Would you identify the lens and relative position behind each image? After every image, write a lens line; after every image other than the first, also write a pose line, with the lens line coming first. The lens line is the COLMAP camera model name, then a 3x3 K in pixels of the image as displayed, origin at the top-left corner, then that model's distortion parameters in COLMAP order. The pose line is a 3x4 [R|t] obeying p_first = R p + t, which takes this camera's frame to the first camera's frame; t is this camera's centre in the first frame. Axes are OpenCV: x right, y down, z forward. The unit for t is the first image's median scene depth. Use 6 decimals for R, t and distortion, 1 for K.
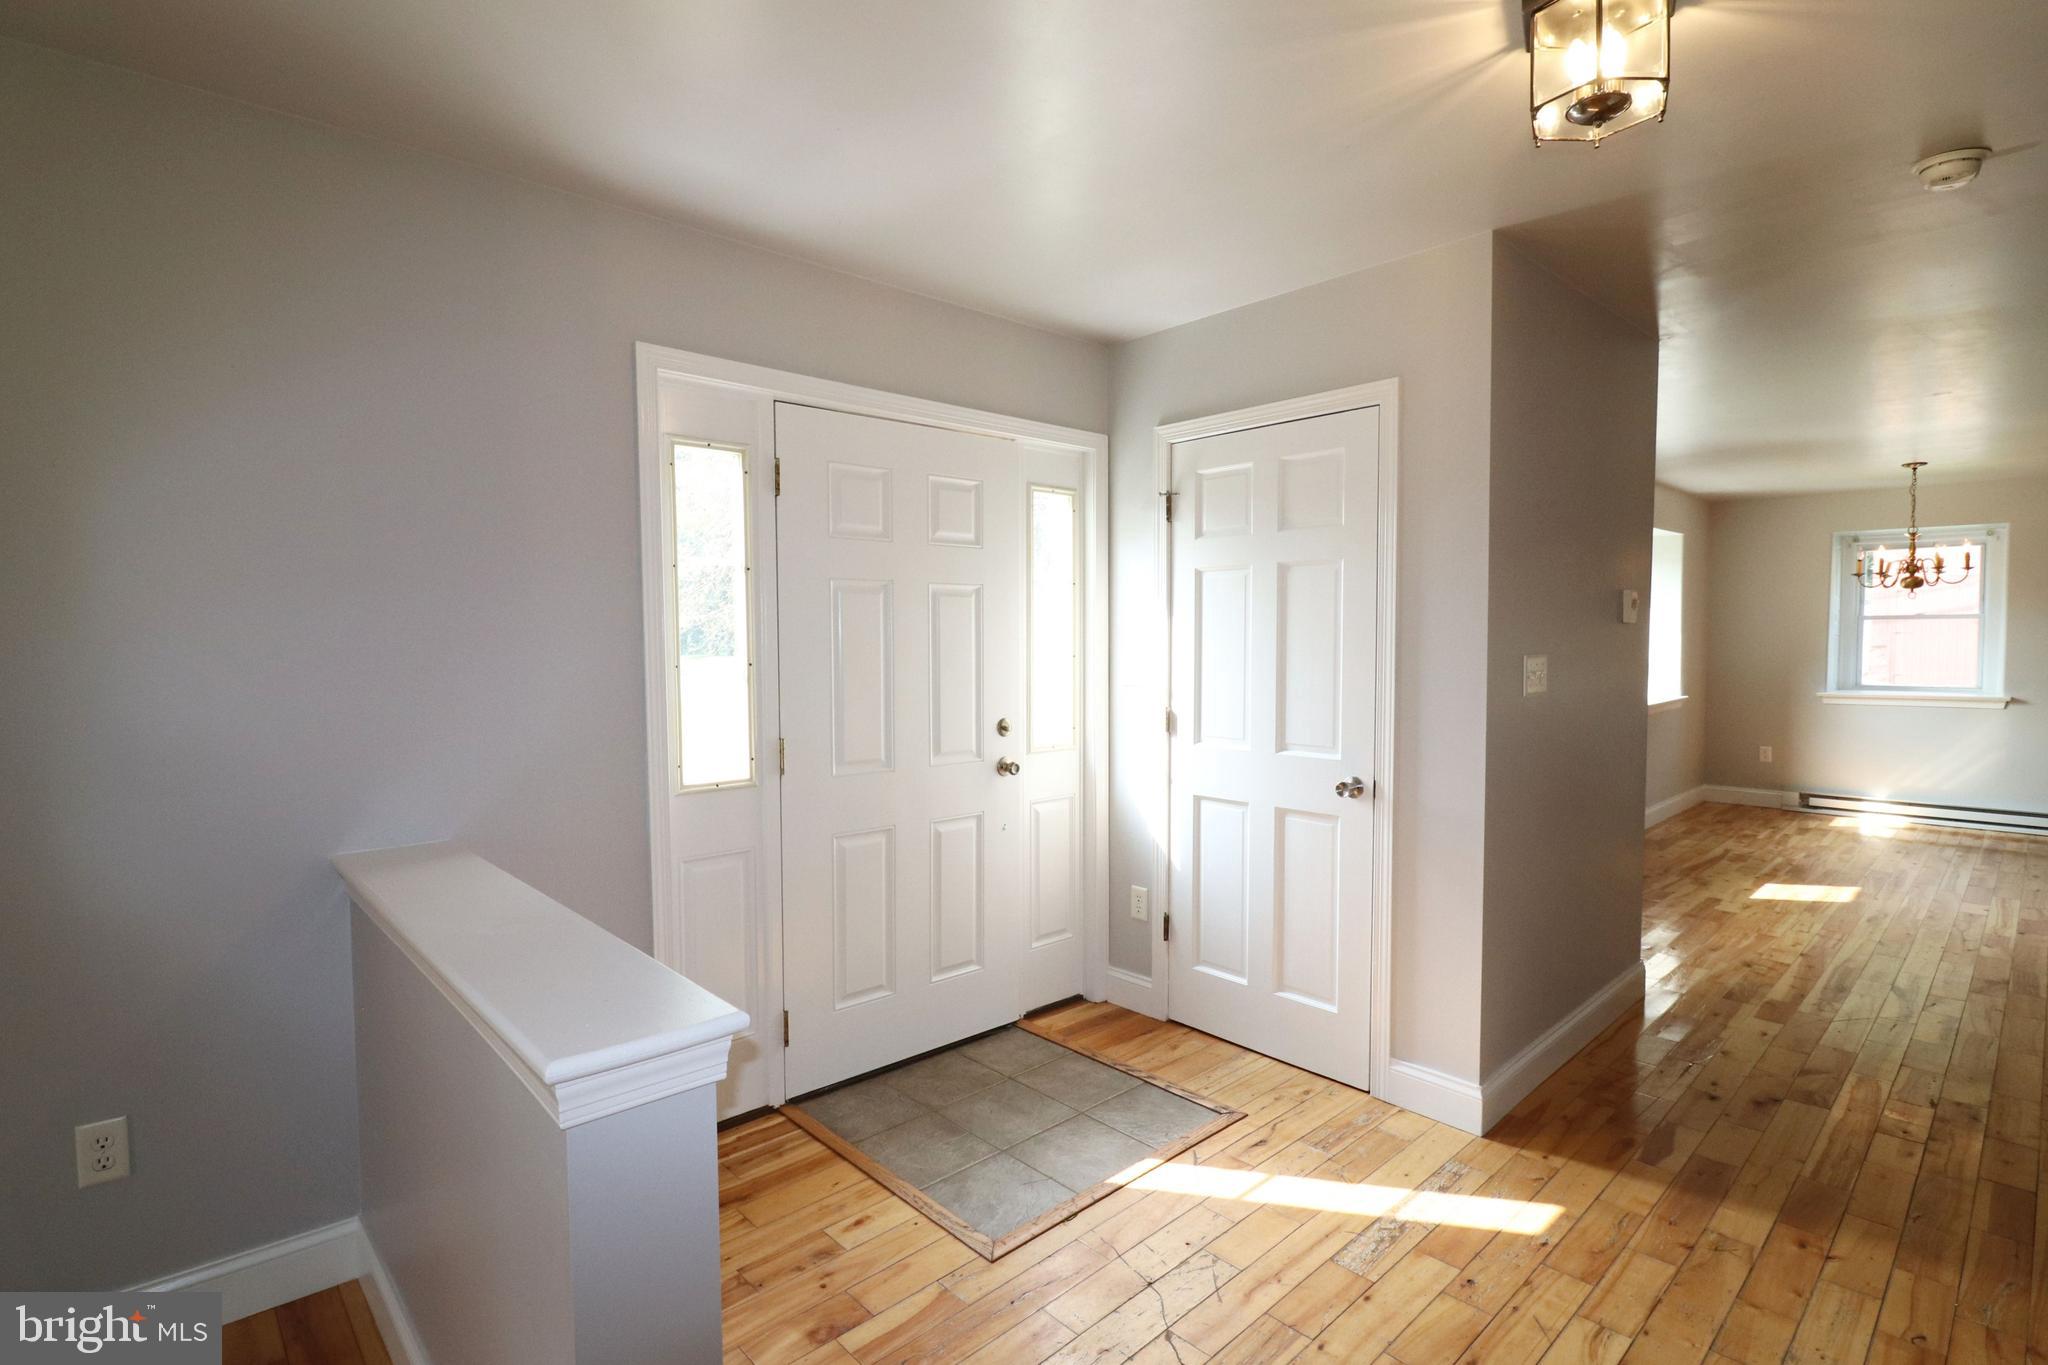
lens RADIAL K [[974.2, 0, 1024.0], [0, 974.2, 682.5], [0, 0, 1]] dist [-0.001499, -0.011739]
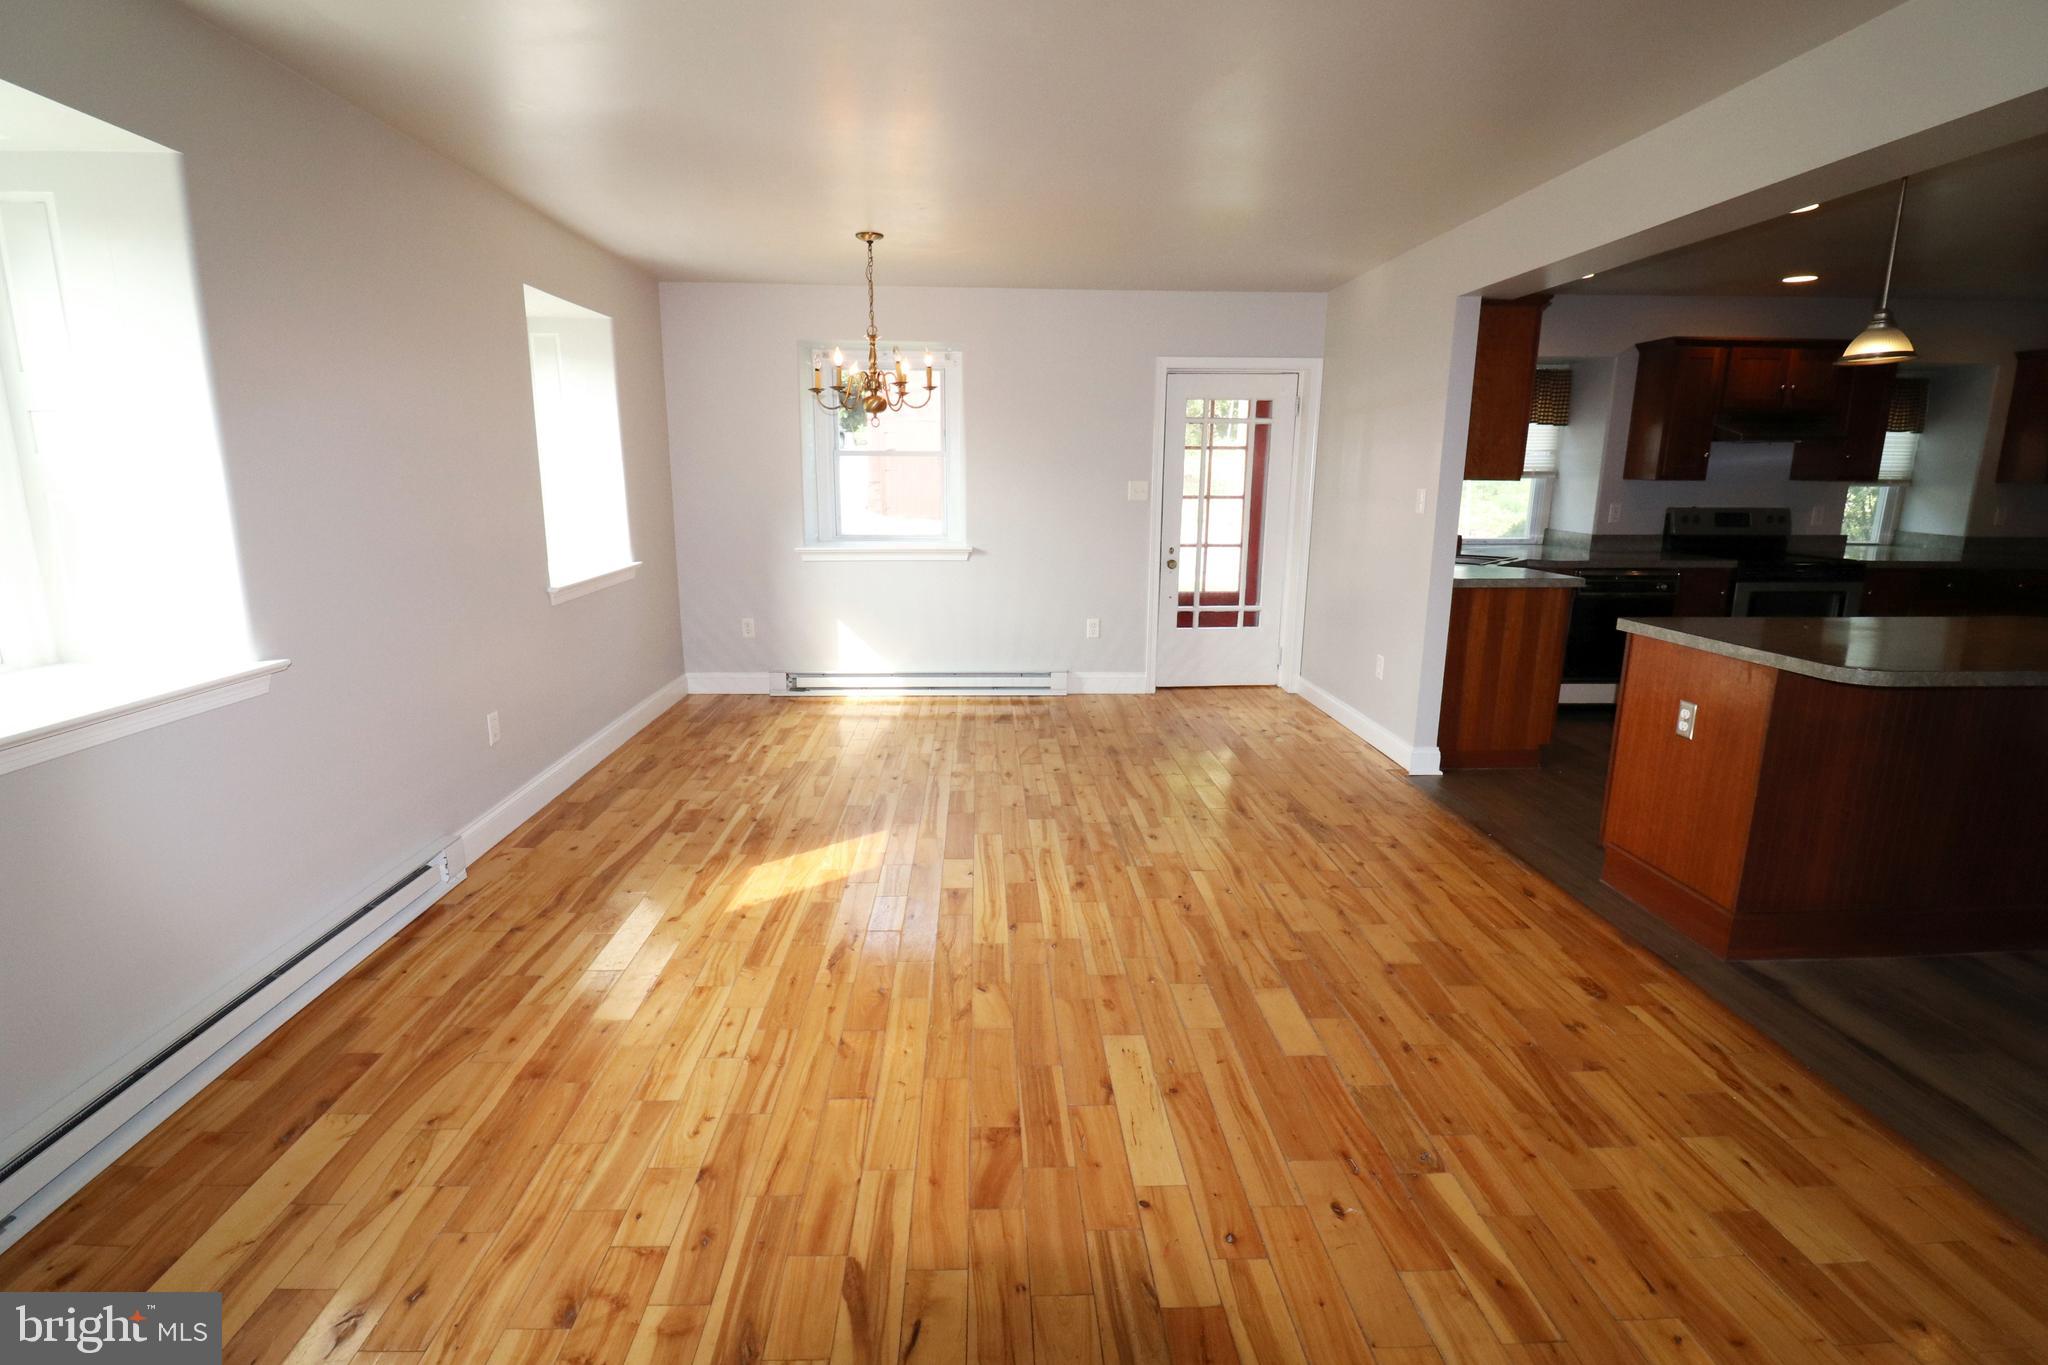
lens RADIAL K [[974.2, 0, 1024.0], [0, 974.2, 682.5], [0, 0, 1]] dist [-0.001499, -0.011739]
pose [[0.648004, -0.152586, 0.746196, 0.397962], [0.025917, 0.983577, 0.178620, -0.023333], [-0.761196, -0.096407, 0.641316, 0.405283]]
